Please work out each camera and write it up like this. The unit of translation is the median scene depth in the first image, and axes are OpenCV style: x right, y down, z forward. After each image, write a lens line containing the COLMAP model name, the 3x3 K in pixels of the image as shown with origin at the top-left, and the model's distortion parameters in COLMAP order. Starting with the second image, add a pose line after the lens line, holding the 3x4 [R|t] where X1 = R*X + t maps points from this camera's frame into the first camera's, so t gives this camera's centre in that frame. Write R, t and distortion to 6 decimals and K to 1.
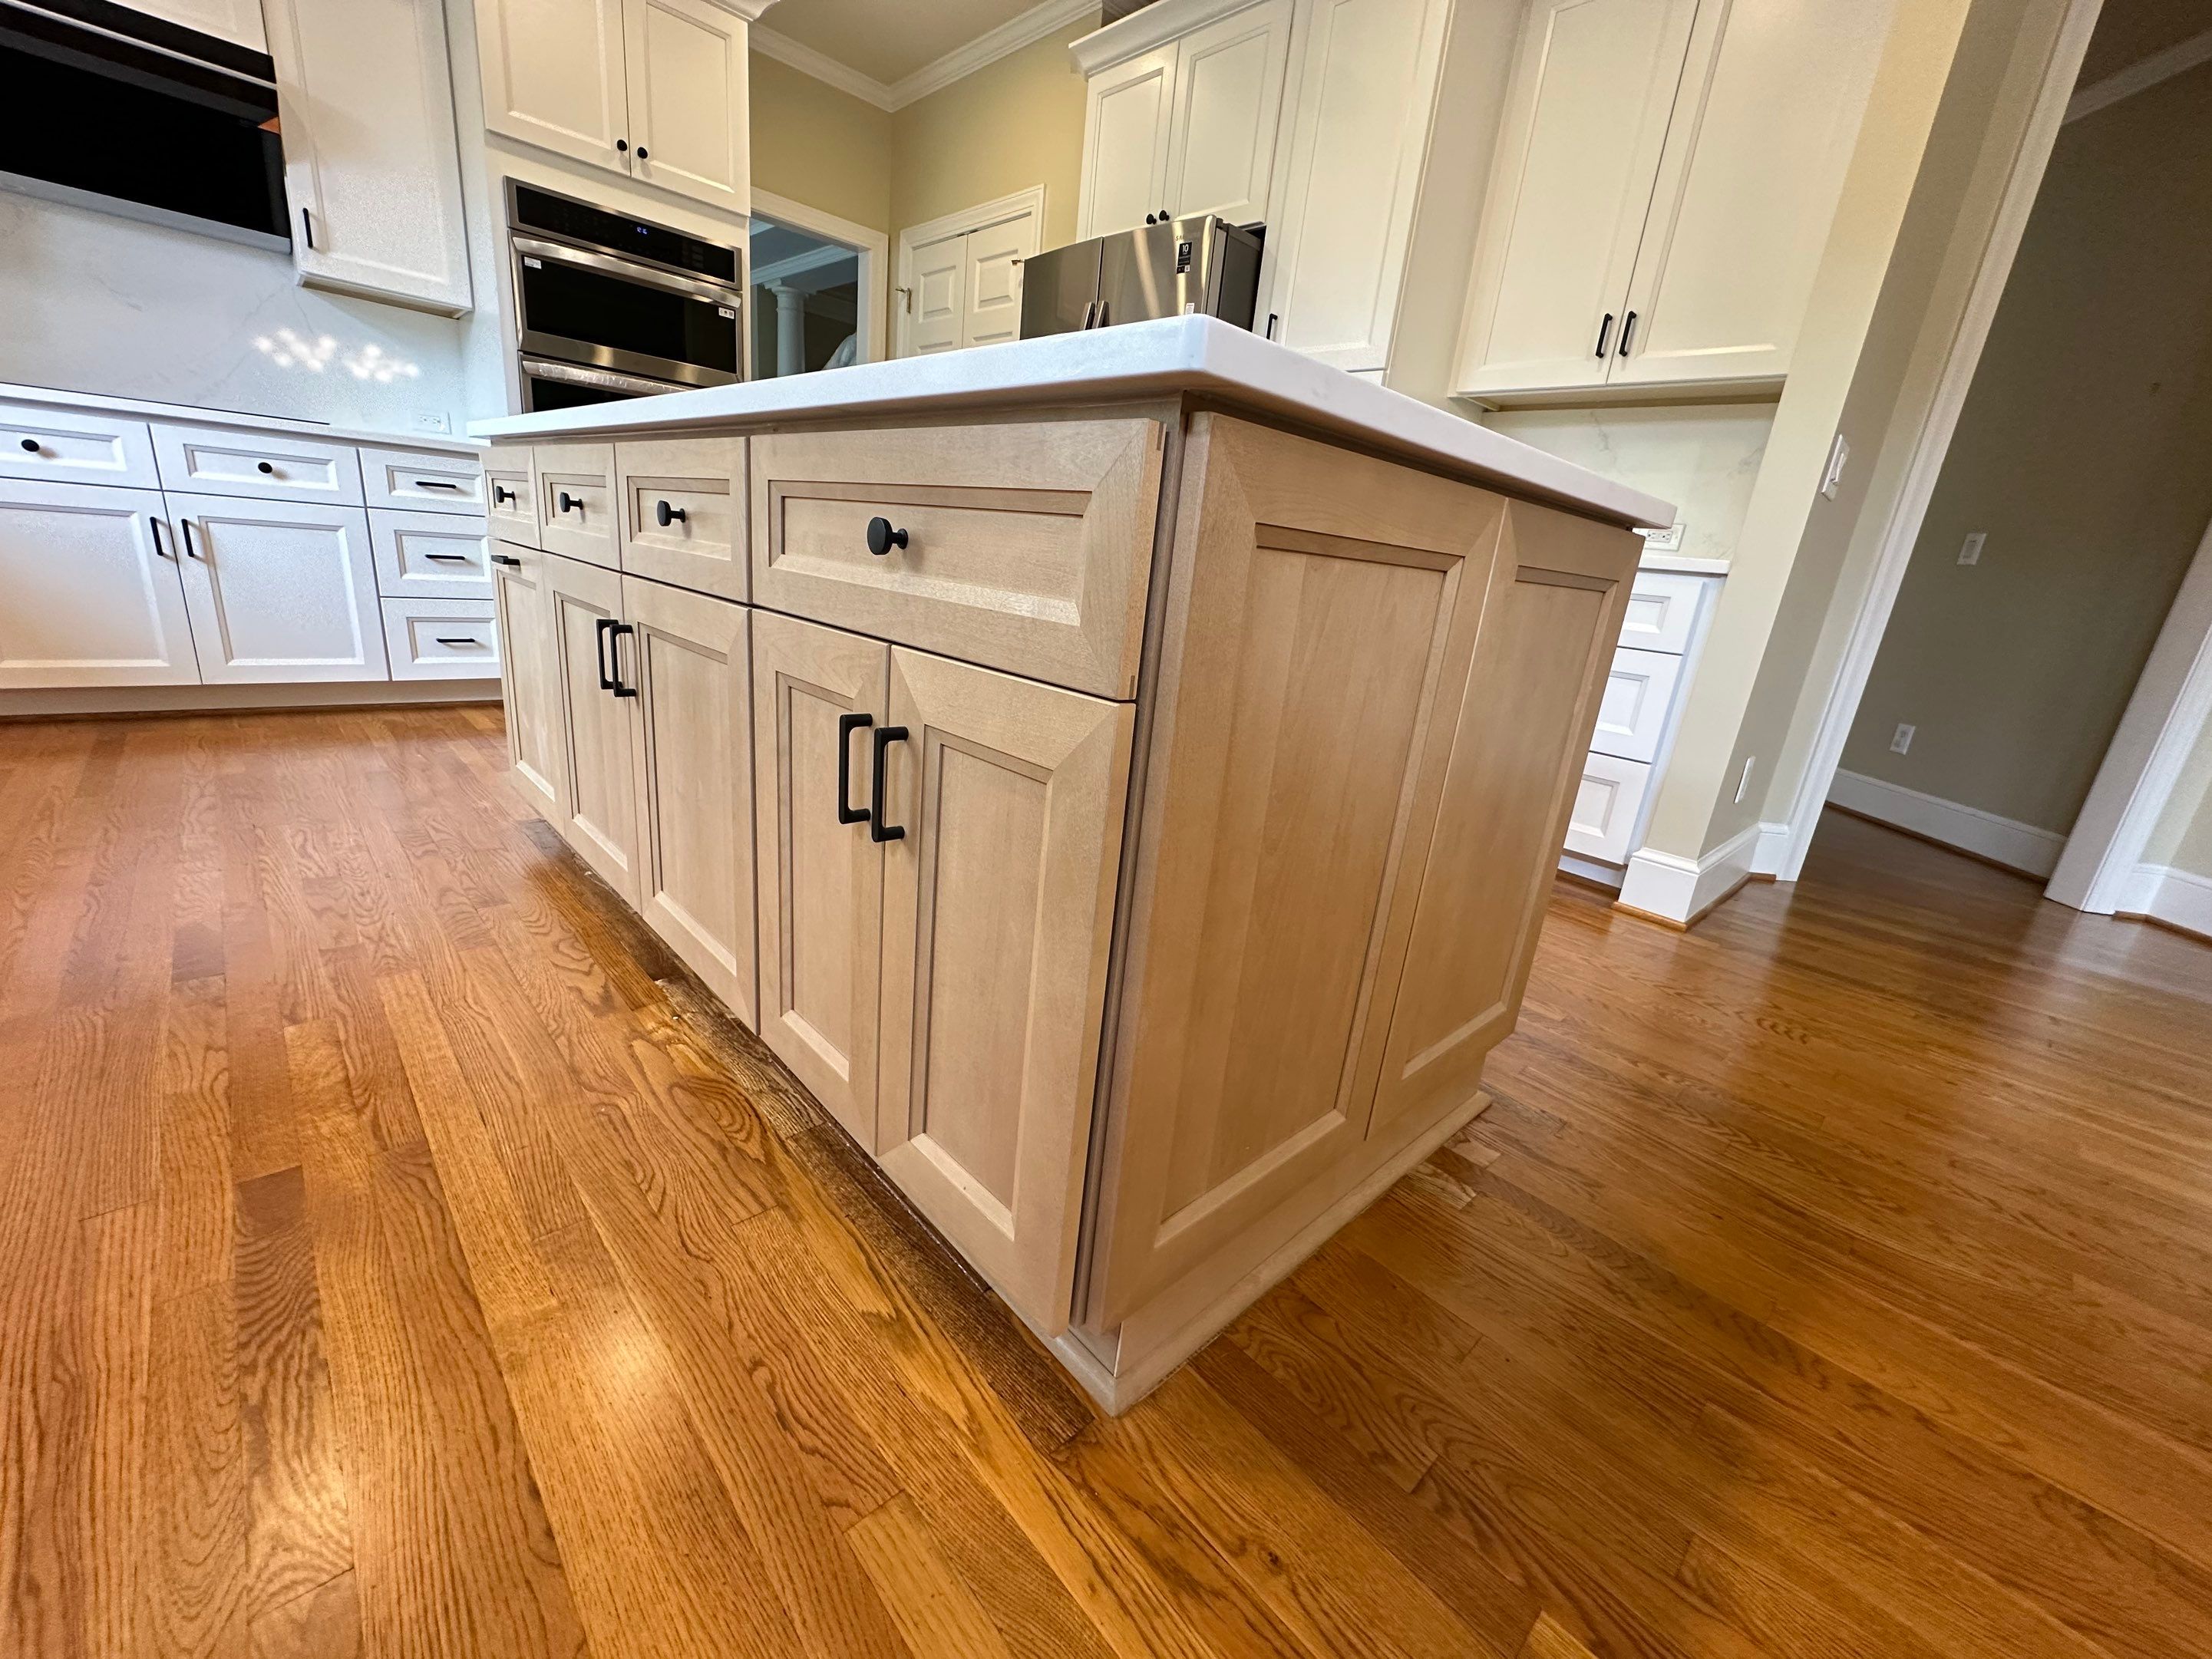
lens RADIAL K [[879.9, 0, 1101.8], [0, 879.9, 825.6], [0, 0, 1]] dist [-0.000134, 0.000167]
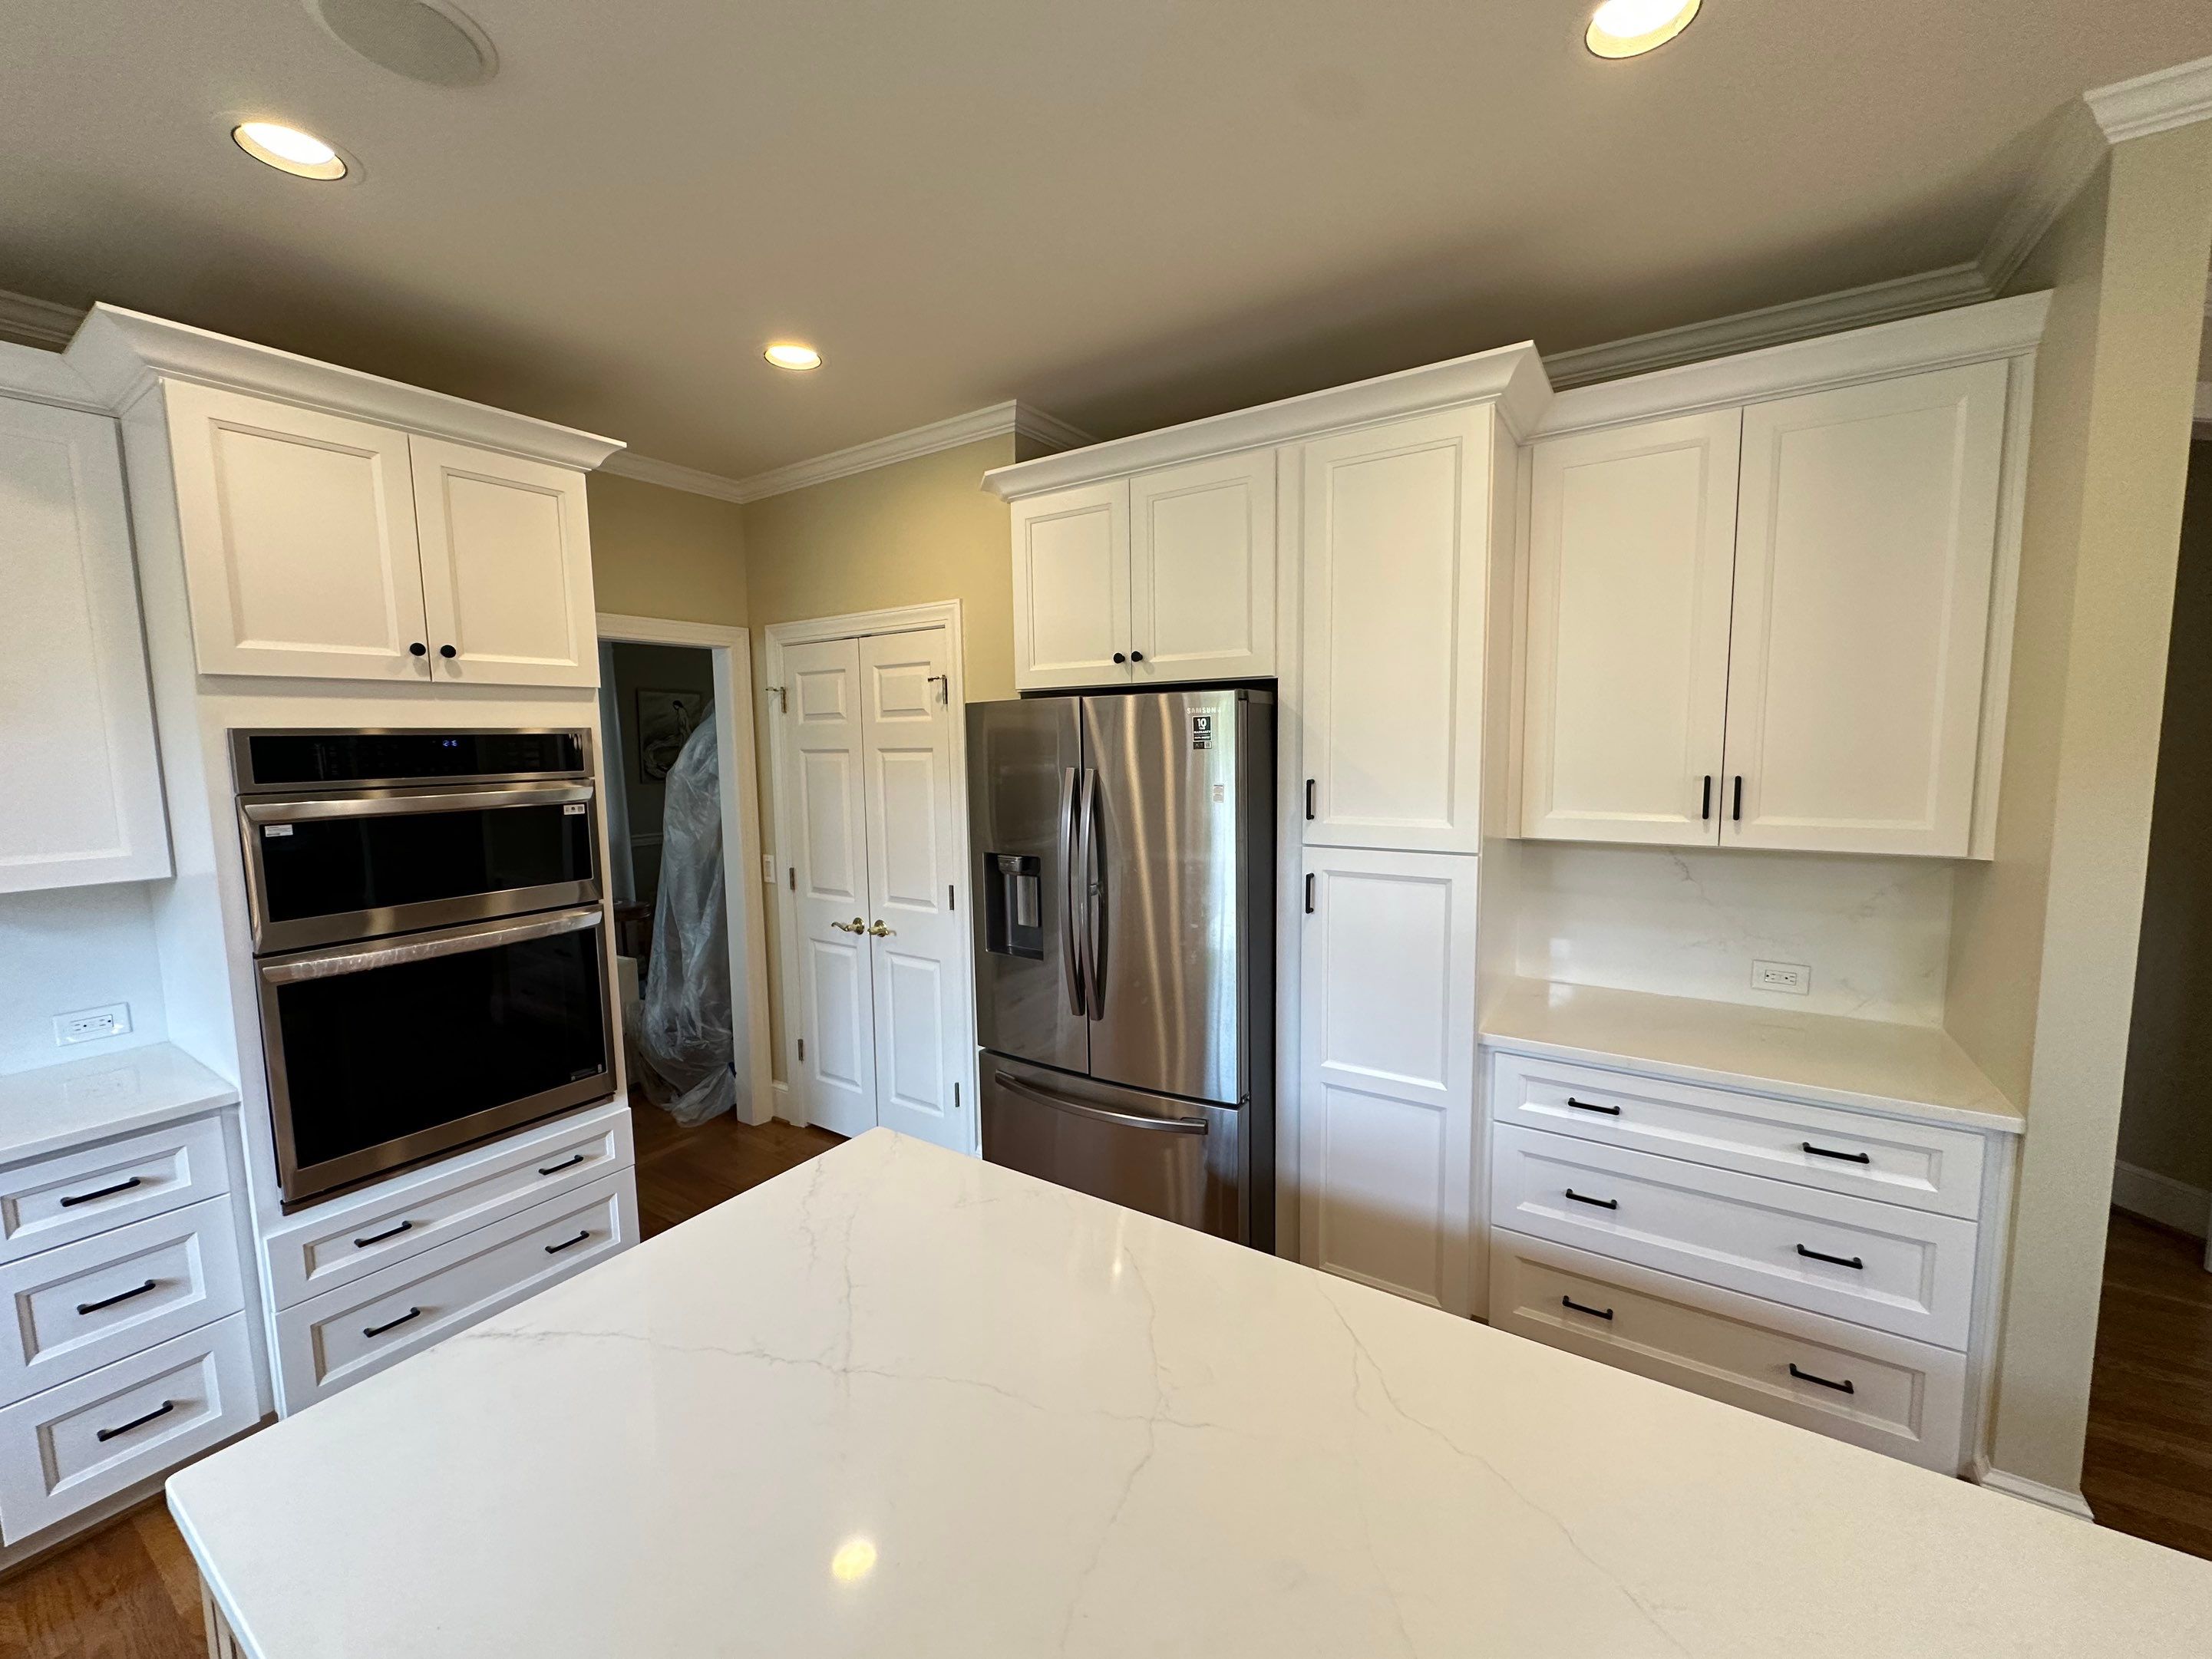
lens RADIAL K [[879.9, 0, 1101.8], [0, 879.9, 825.6], [0, 0, 1]] dist [-0.000134, 0.000167]
pose [[0.968069, -0.137965, 0.209301, -0.172338], [0.175195, 0.969529, -0.171234, -0.415566], [-0.179299, 0.202435, 0.962742, 0.230039]]
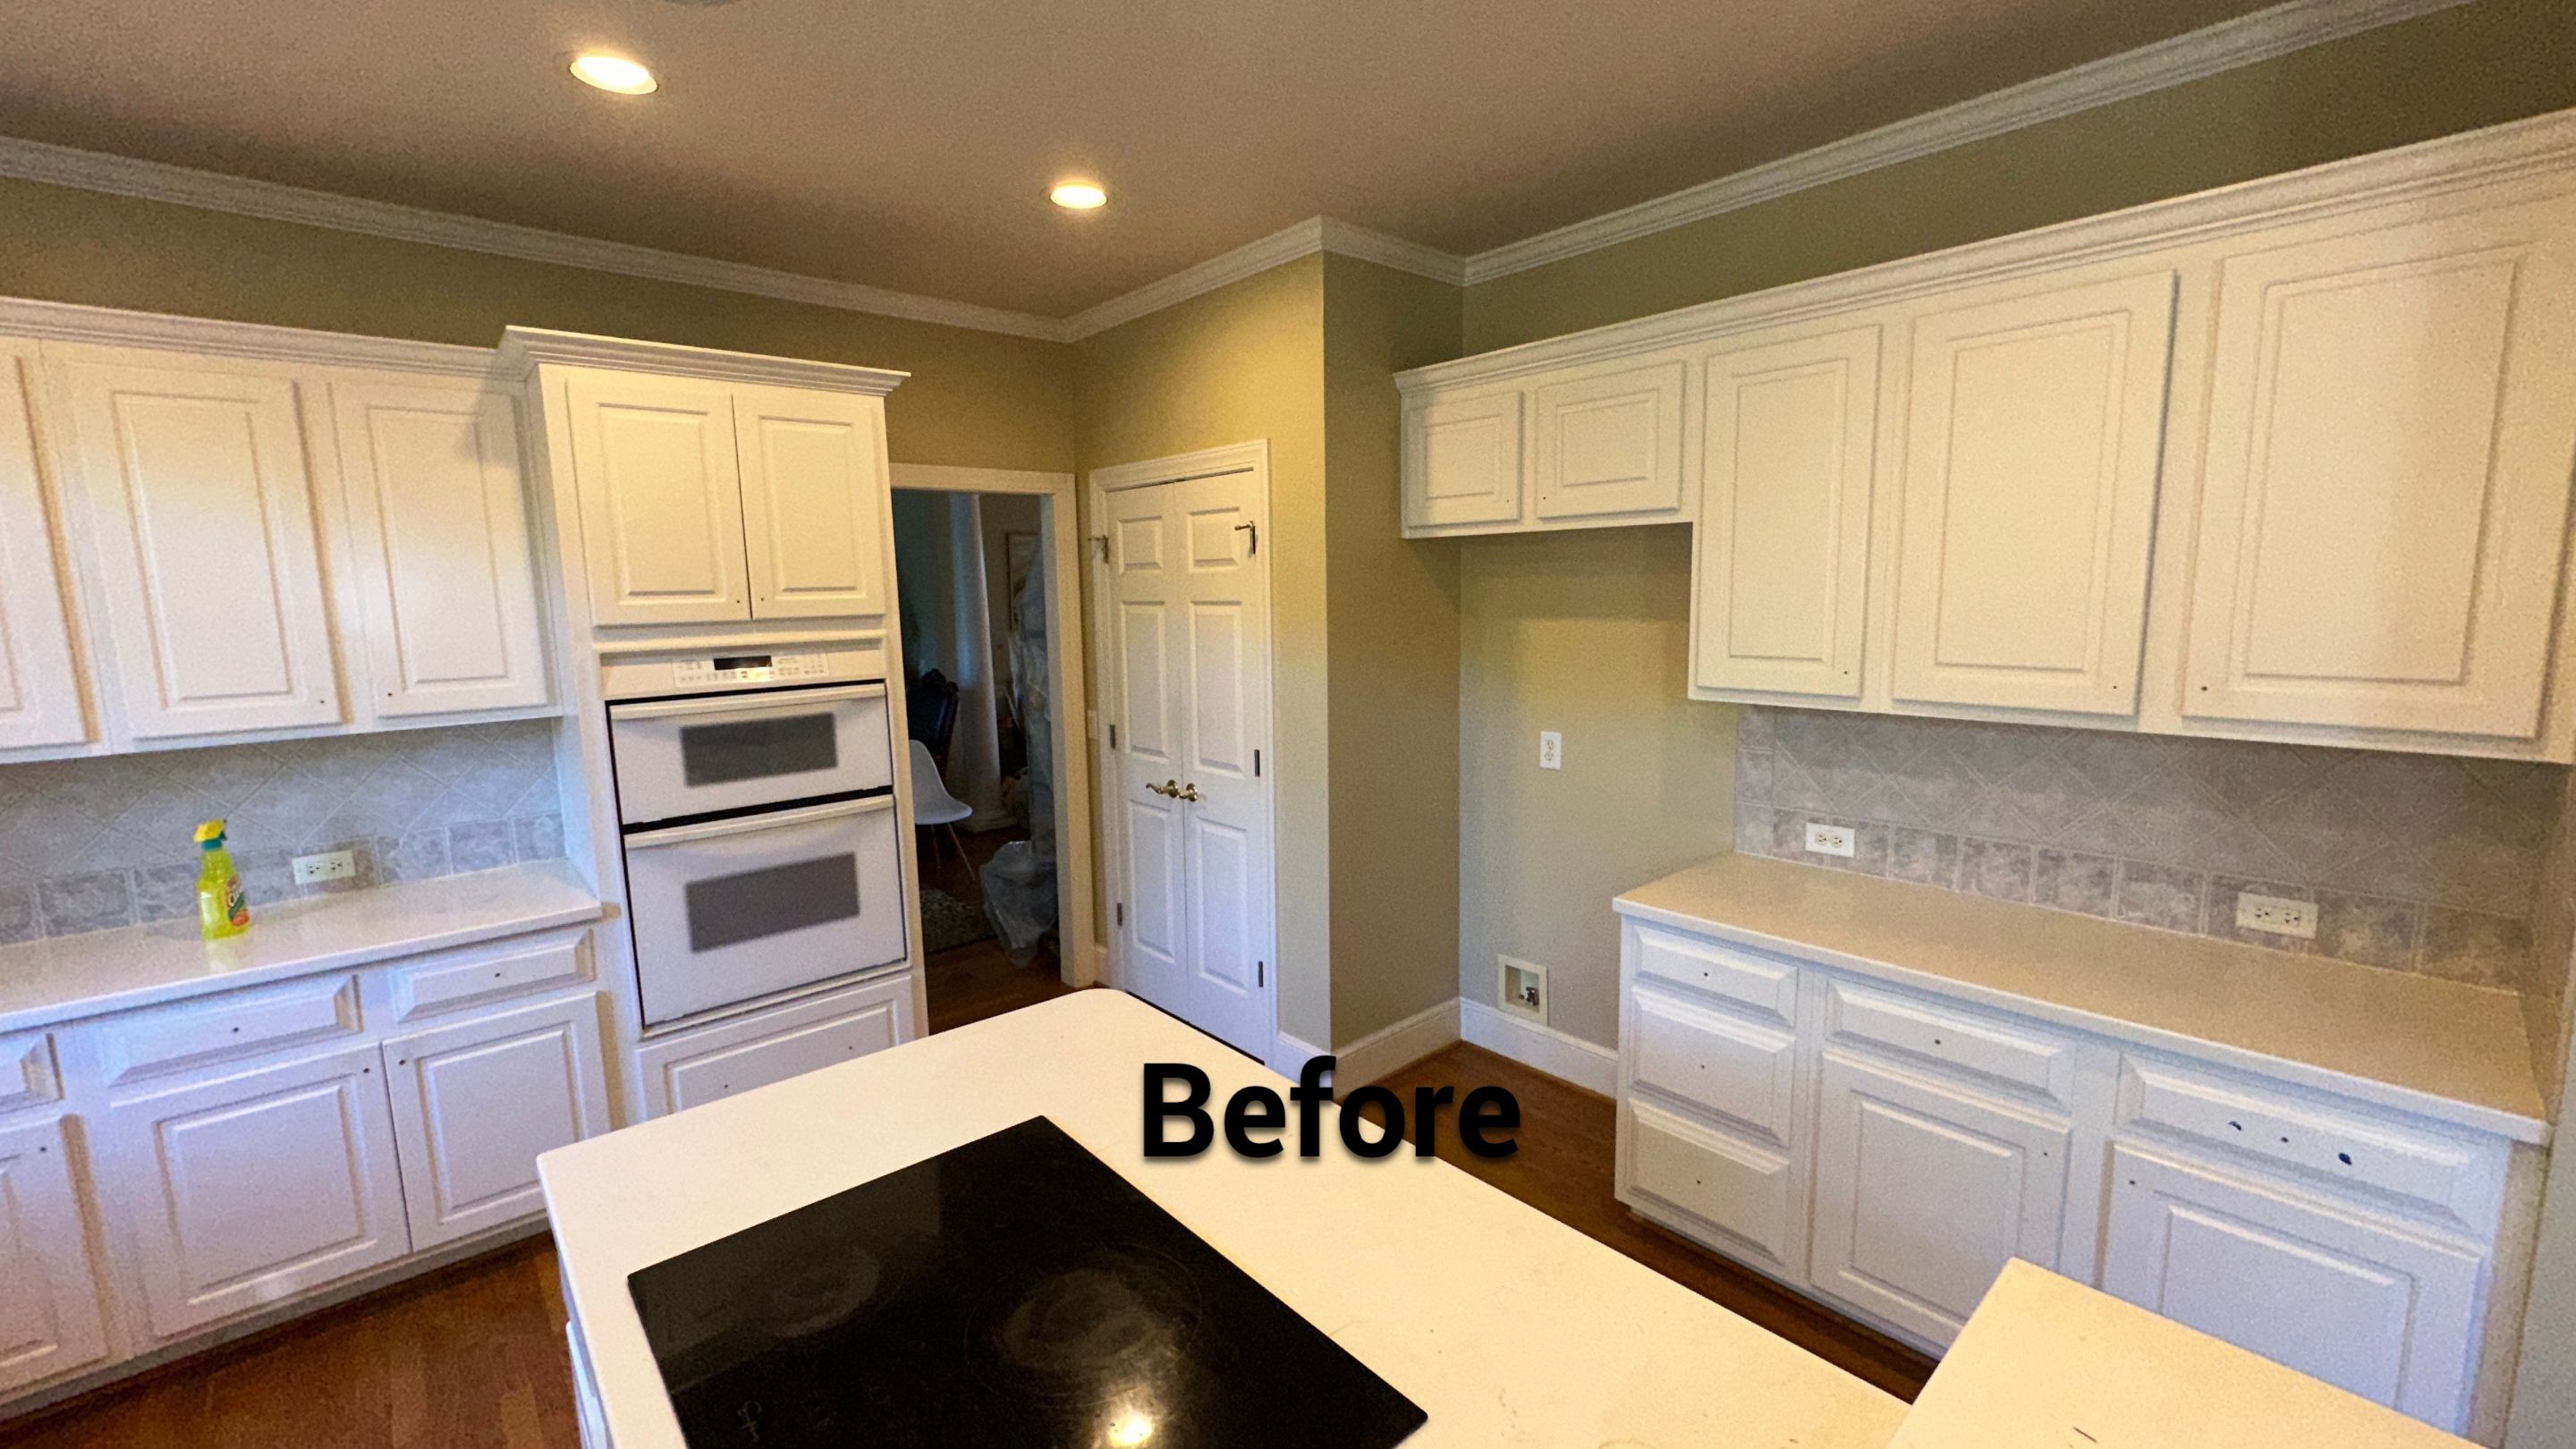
lens RADIAL K [[1026.1, 0, 1286.1], [0, 1026.1, 718.8], [0, 0, 1]] dist [-0.000977, -0.000148]
pose [[0.992180, -0.114588, -0.049491, -0.038354], [0.104407, 0.979191, -0.174026, -0.388659], [0.068403, 0.167498, 0.983497, 0.163205]]
